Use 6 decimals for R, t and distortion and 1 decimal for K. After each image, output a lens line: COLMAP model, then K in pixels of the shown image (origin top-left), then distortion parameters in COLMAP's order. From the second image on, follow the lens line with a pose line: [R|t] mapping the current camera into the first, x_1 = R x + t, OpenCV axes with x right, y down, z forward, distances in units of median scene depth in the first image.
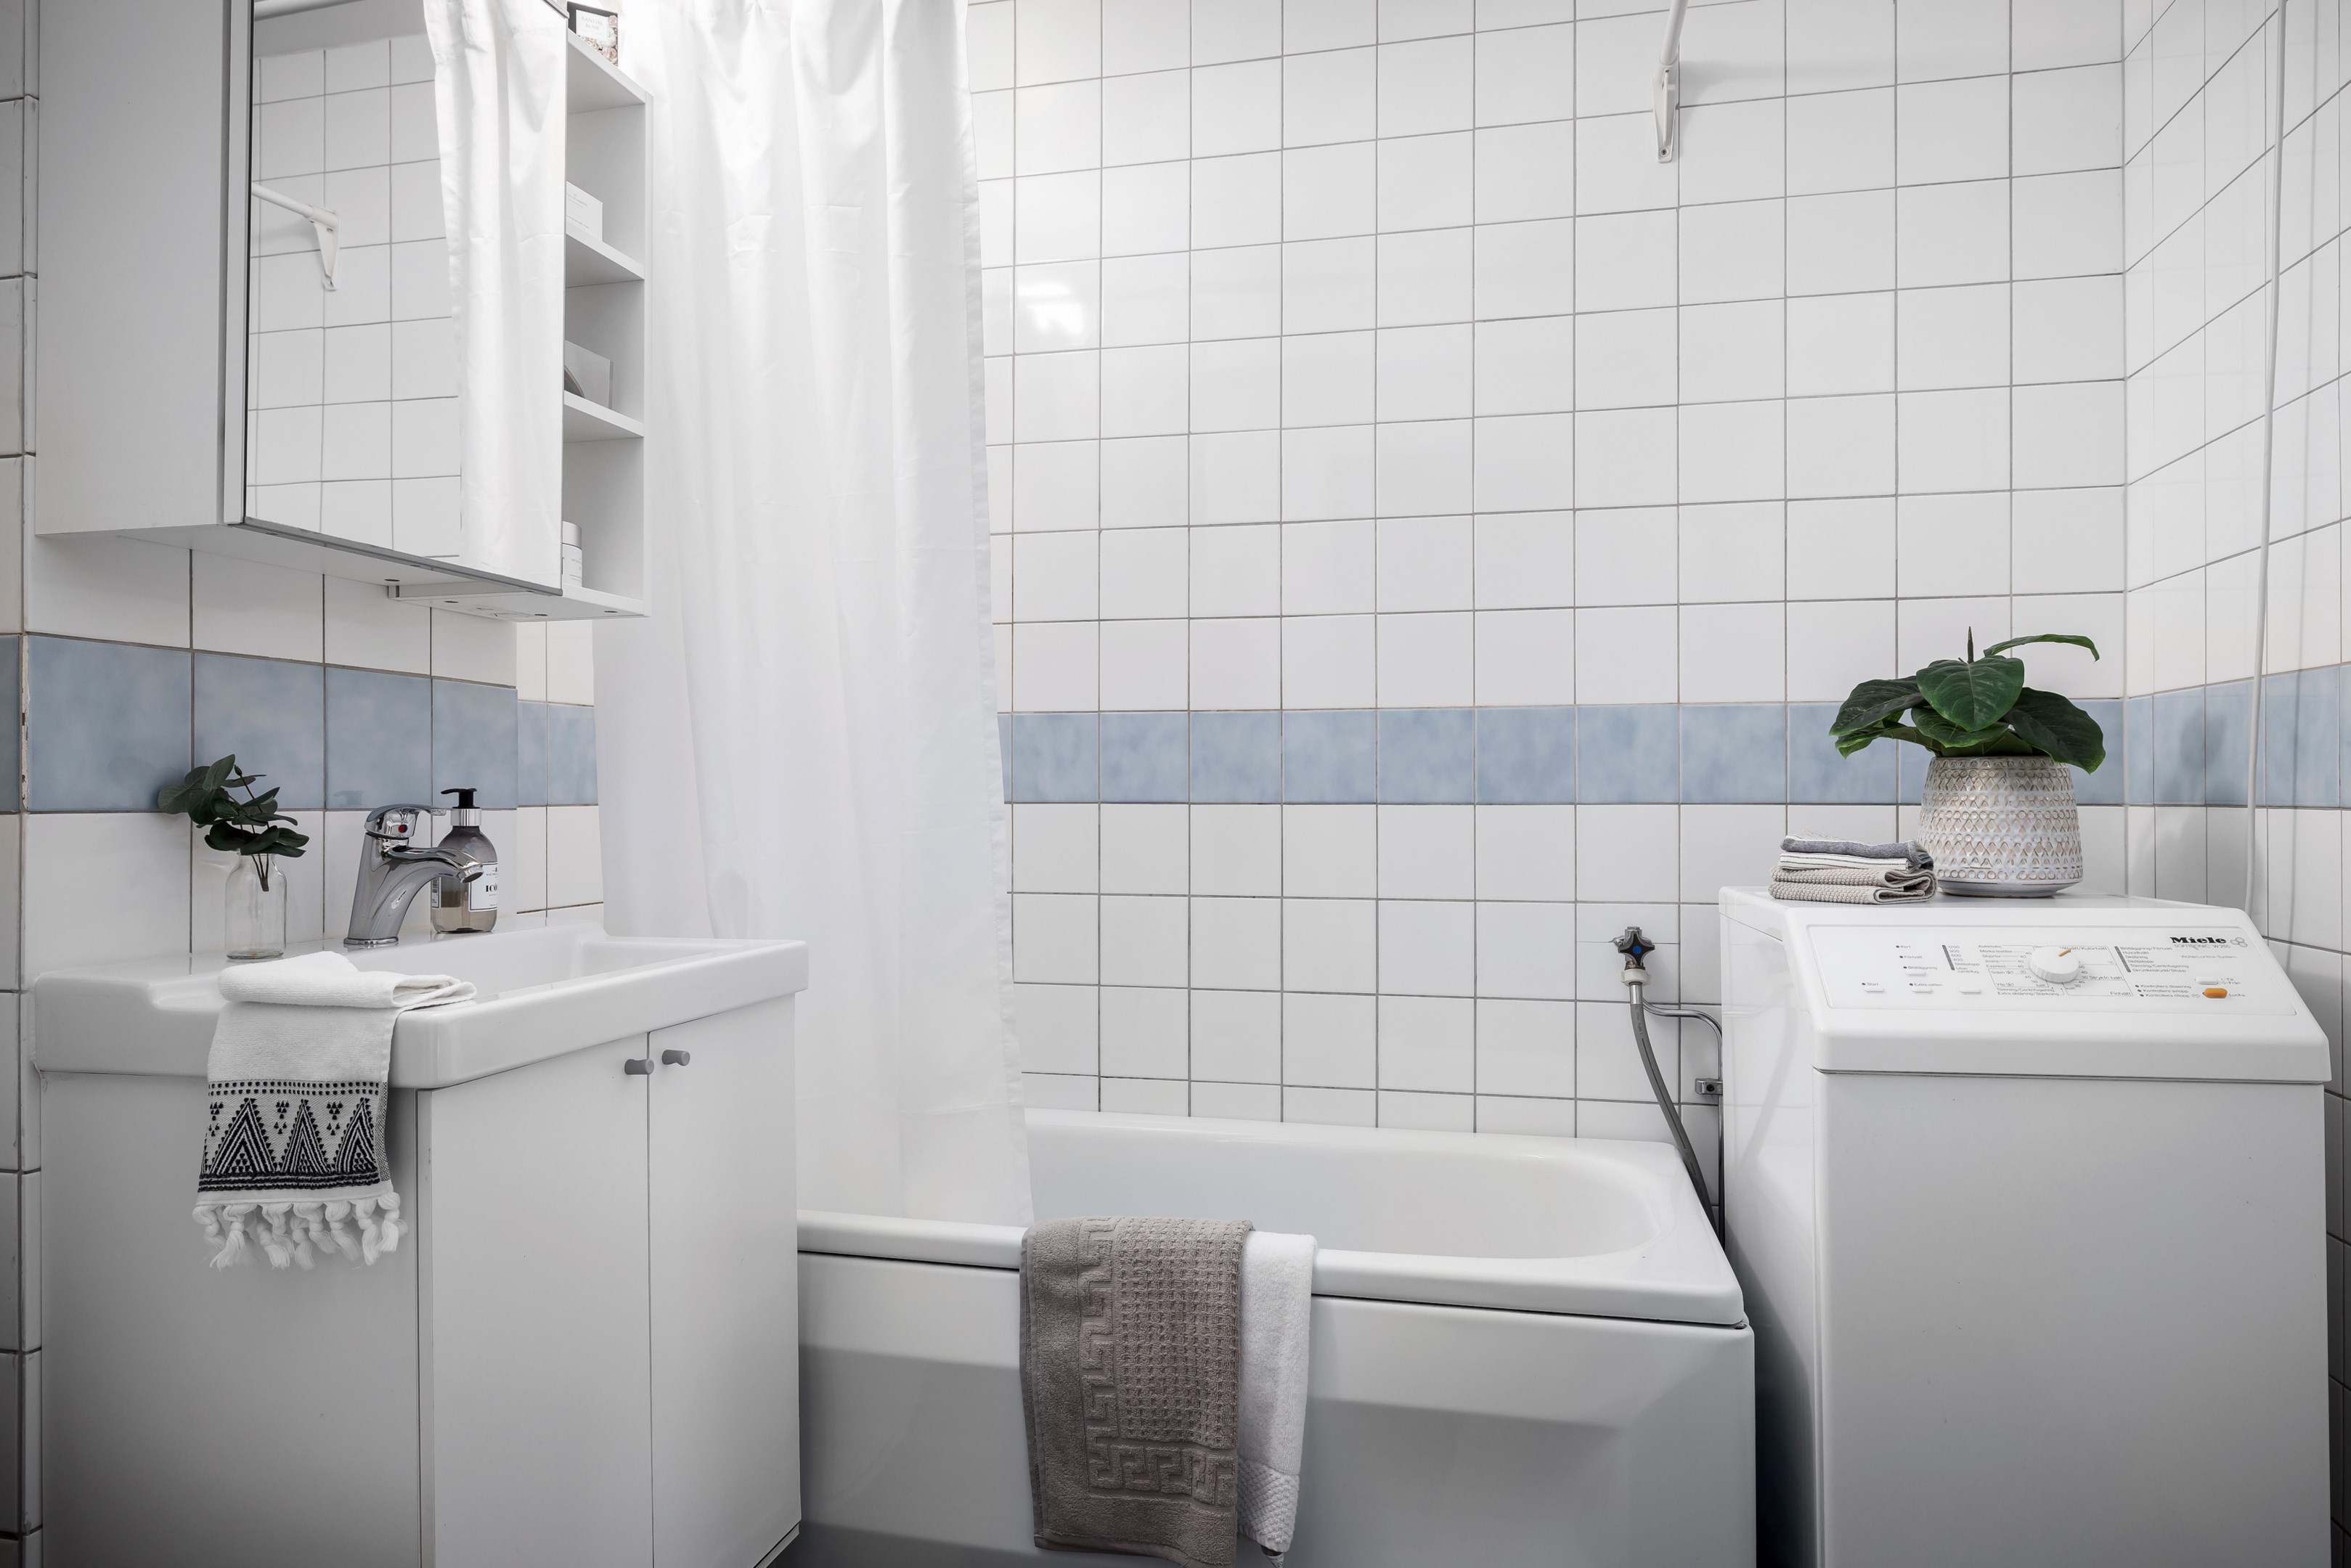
lens RADIAL K [[1421.9, 0, 1182.6], [0, 1421.9, 795.9], [0, 0, 1]] dist [-0.001104, 0.000798]
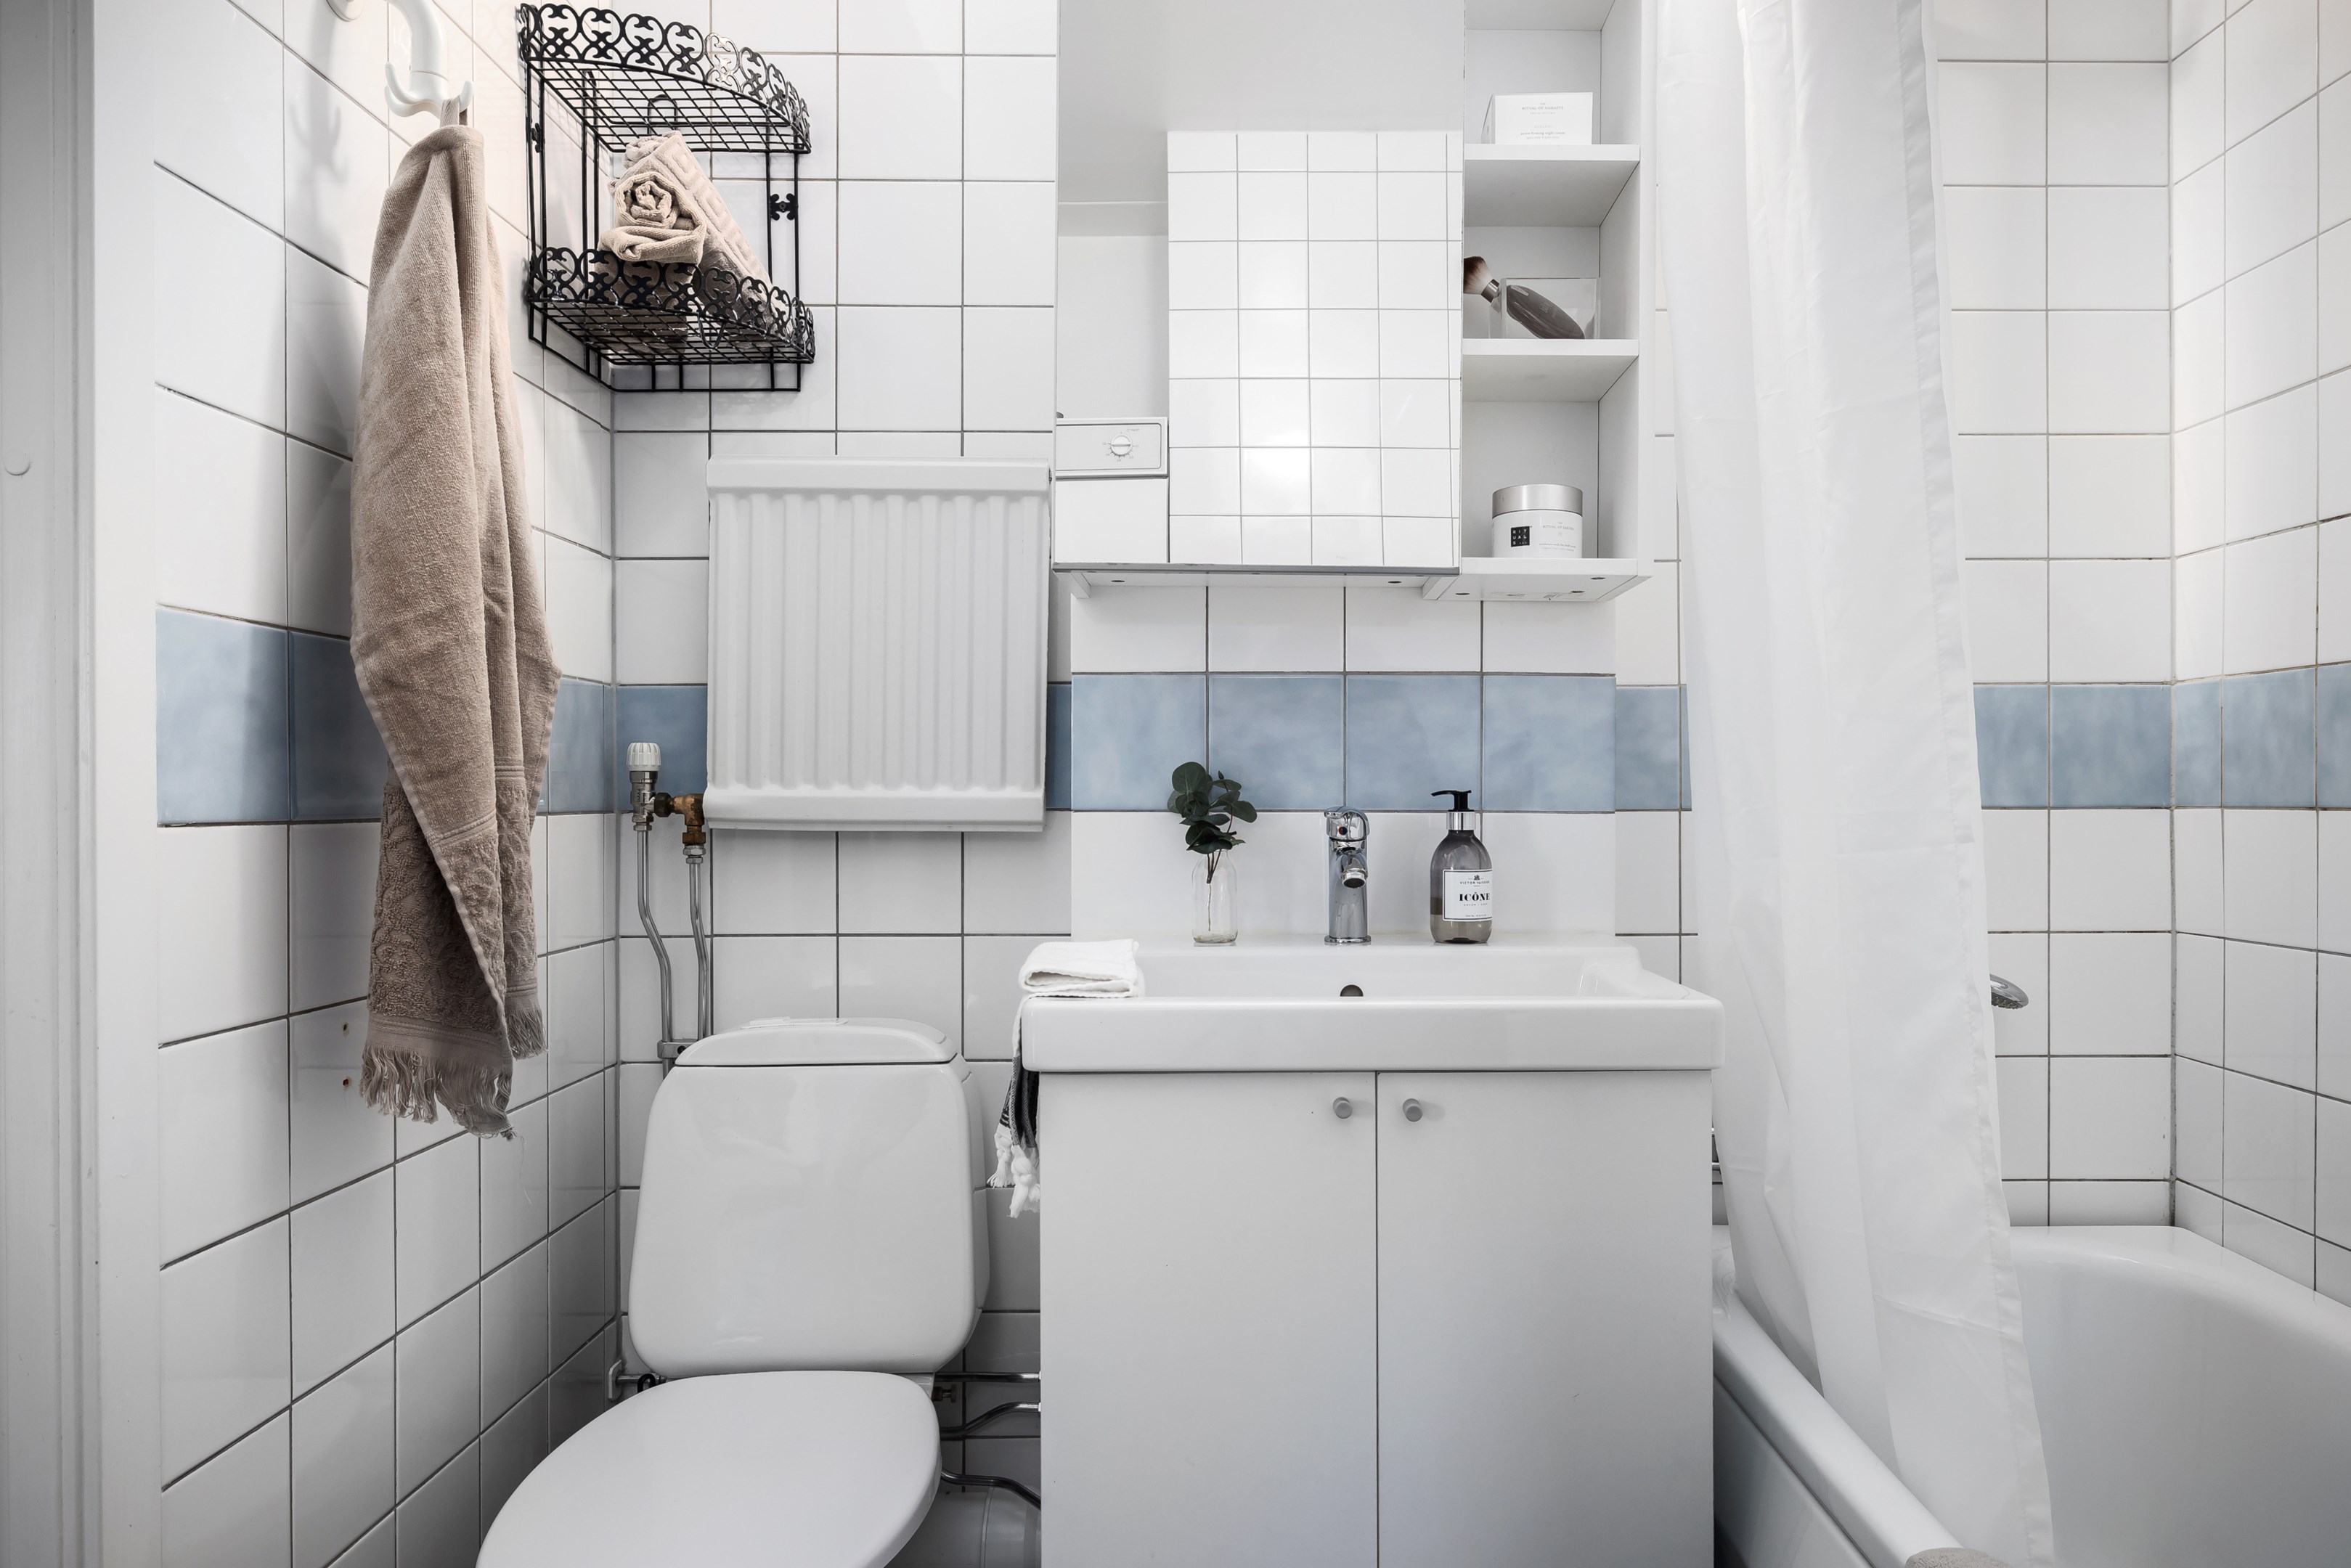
lens RADIAL K [[1465.7, 0, 1175.5], [0, 1465.7, 784.0], [0, 0, 1]] dist [-0.000913, 0.000135]
pose [[0.259809, -0.005801, -0.965643, 0.390458], [0.004379, 0.999979, -0.004829, -0.005359], [0.965650, -0.002974, 0.259829, 0.561859]]
